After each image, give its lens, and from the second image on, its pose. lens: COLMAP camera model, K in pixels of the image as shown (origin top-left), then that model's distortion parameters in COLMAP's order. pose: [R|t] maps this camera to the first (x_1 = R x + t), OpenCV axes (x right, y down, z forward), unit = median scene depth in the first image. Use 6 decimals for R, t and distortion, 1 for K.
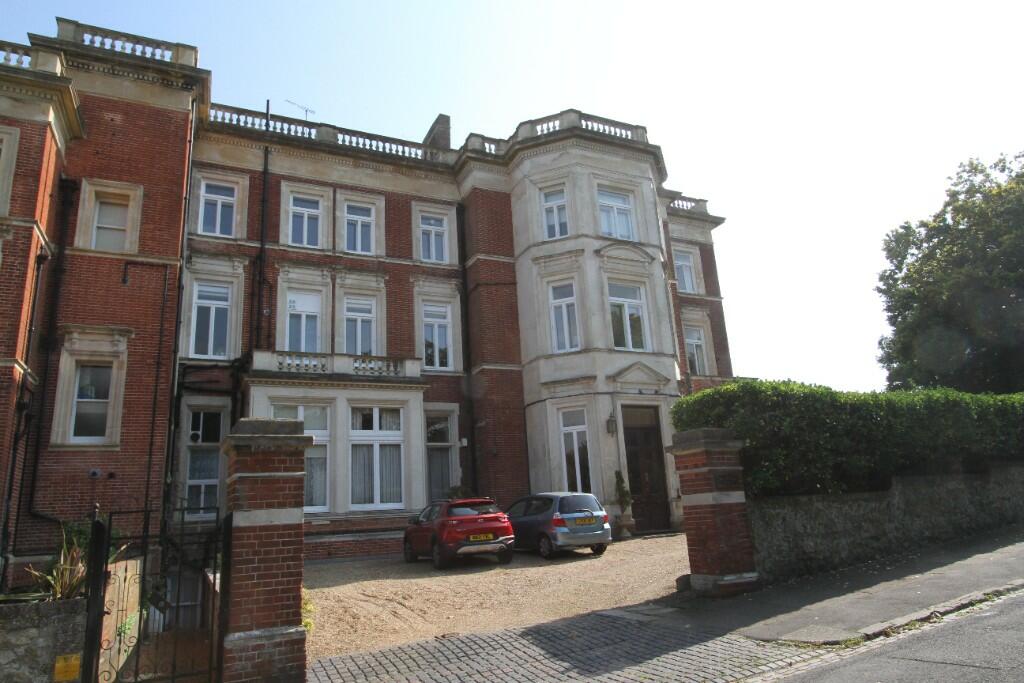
lens RADIAL K [[664.0, 0, 511.3], [0, 664.0, 342.6], [0, 0, 1]] dist [-0.000865, -0.000059]
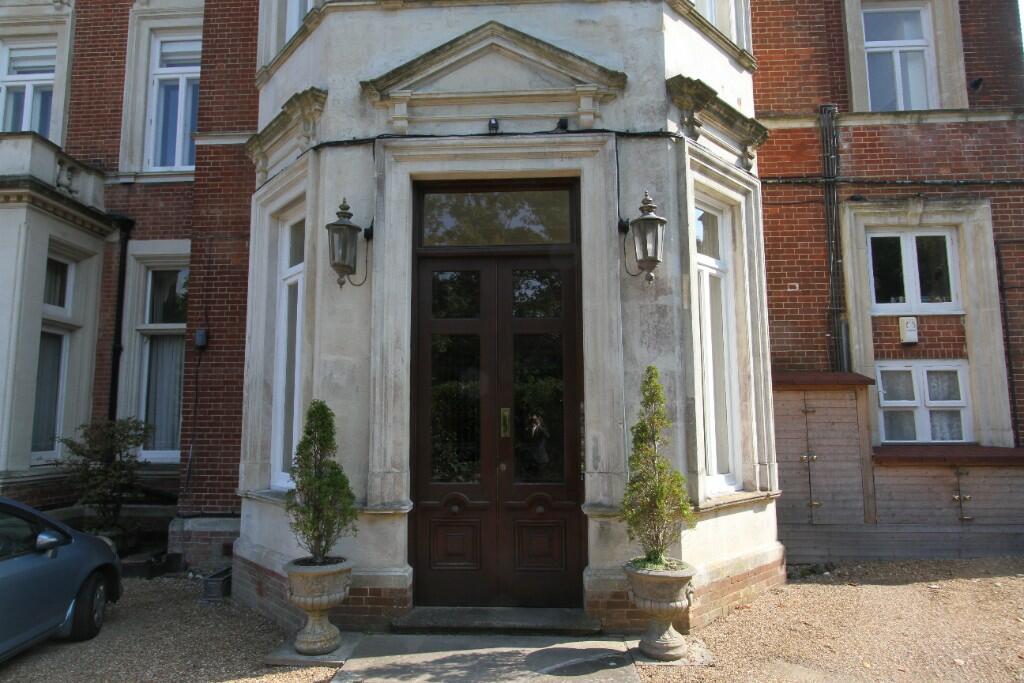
lens RADIAL K [[628.9, 0, 511.8], [0, 628.9, 343.3], [0, 0, 1]] dist [-0.003385, 0.000169]
pose [[0.882014, -0.013220, -0.471037, 0.327807], [0.082849, 0.988386, 0.127396, 0.131666], [0.463882, -0.151390, 0.872866, 0.757258]]
